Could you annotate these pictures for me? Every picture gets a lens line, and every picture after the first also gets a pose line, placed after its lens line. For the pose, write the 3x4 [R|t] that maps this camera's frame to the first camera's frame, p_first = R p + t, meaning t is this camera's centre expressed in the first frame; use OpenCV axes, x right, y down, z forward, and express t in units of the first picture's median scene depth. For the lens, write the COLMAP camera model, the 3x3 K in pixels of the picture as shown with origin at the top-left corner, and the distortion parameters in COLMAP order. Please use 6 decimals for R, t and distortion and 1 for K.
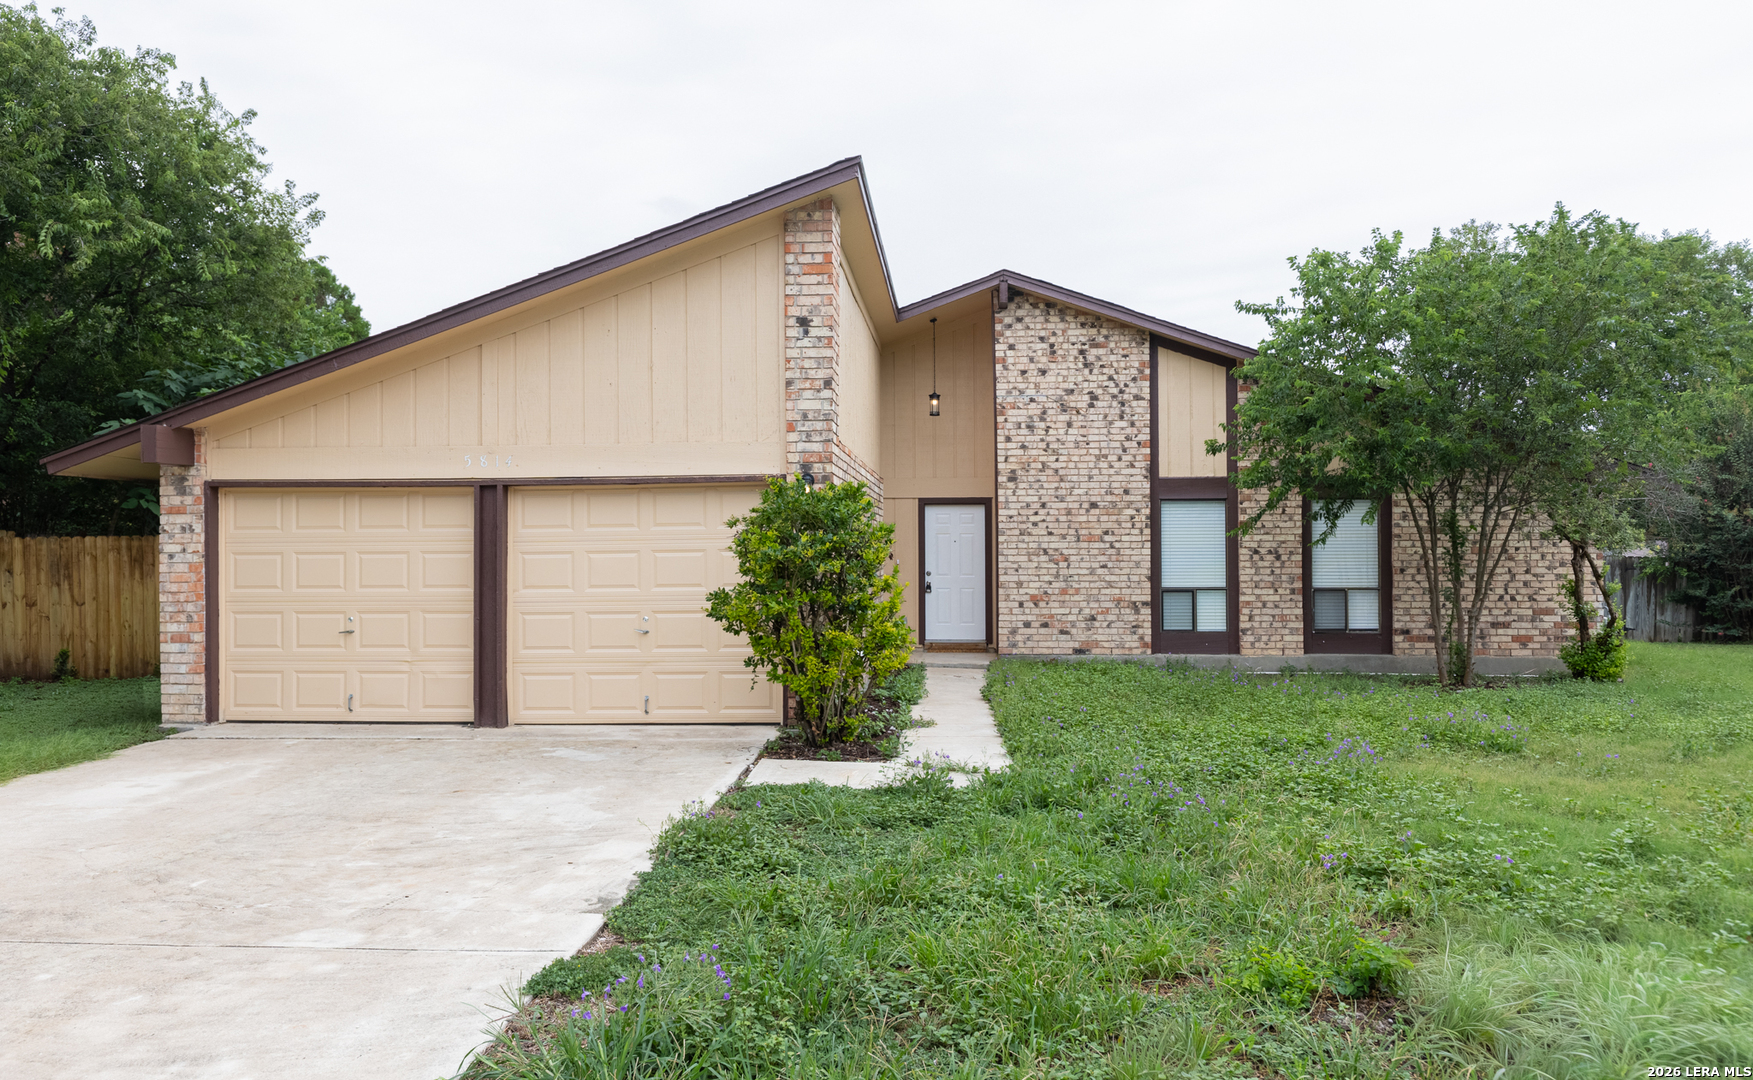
lens RADIAL K [[1261.4, 0, 876.5], [0, 1261.4, 540.0], [0, 0, 1]] dist [-0.003791, -0.000586]
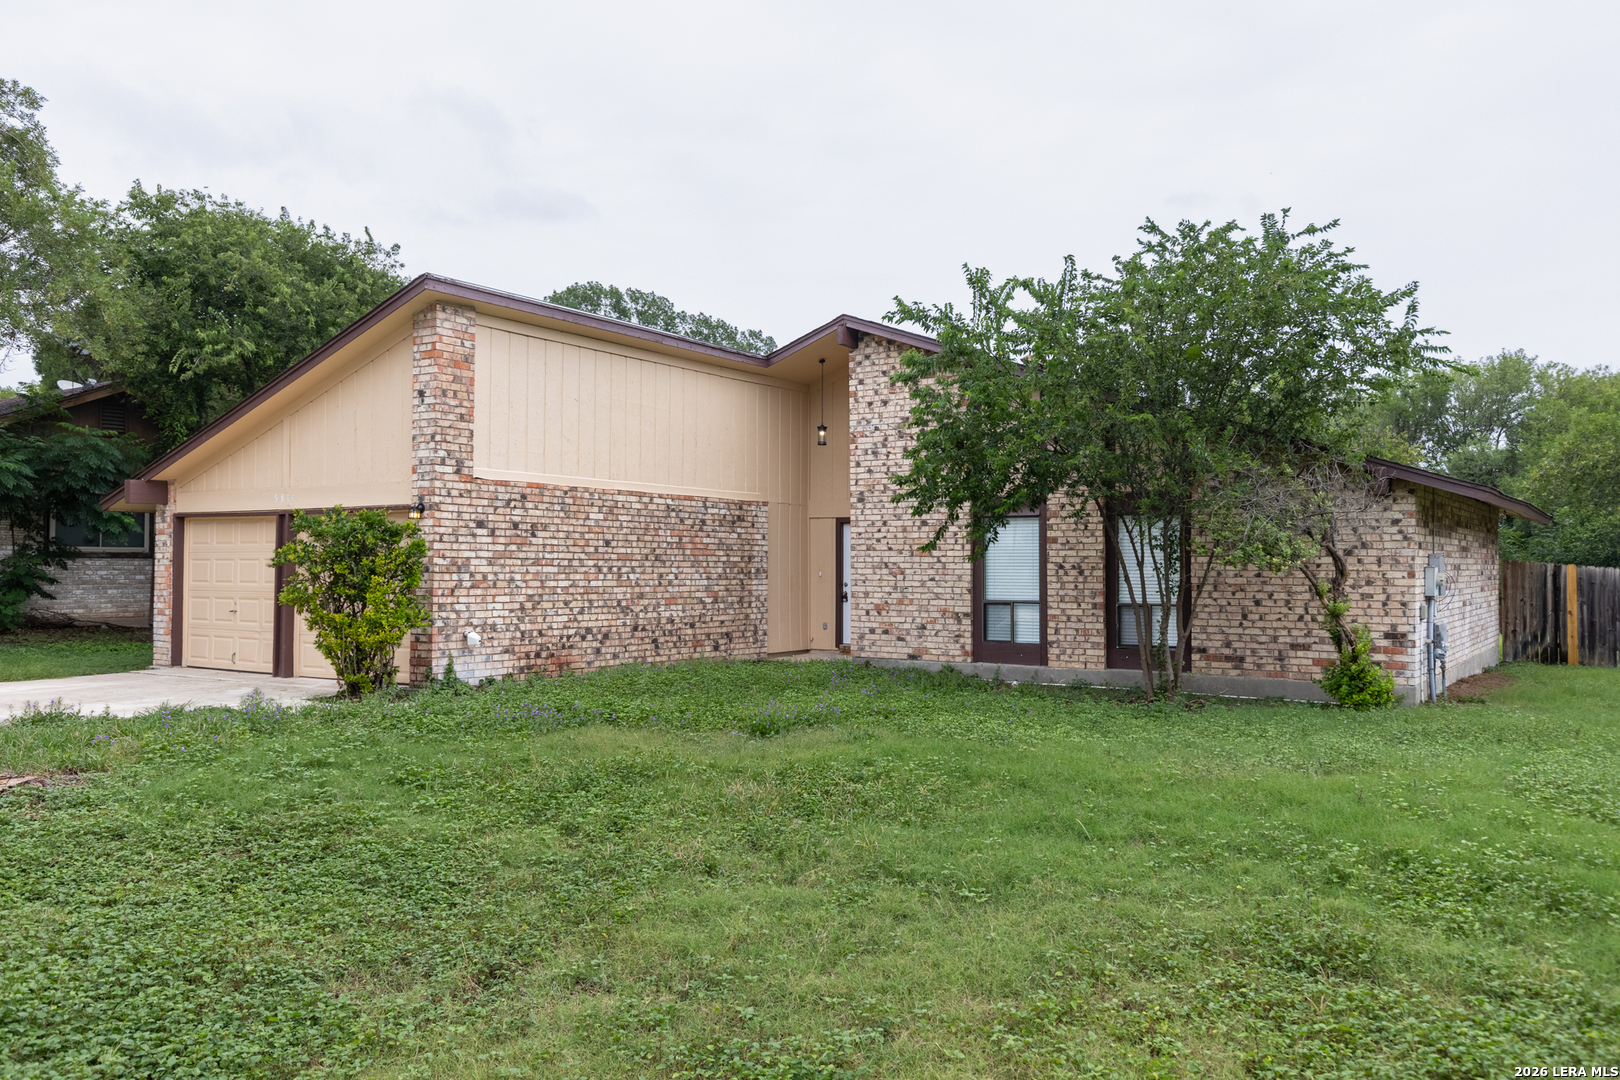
lens RADIAL K [[1273.5, 0, 810.0], [0, 1273.5, 540.0], [0, 0, 1]] dist [-0.005906, -0.003346]
pose [[0.875336, -0.001862, -0.483512, 0.617894], [-0.005260, 0.999897, -0.013373, 0.002395], [0.483487, 0.014249, 0.875236, -0.007381]]
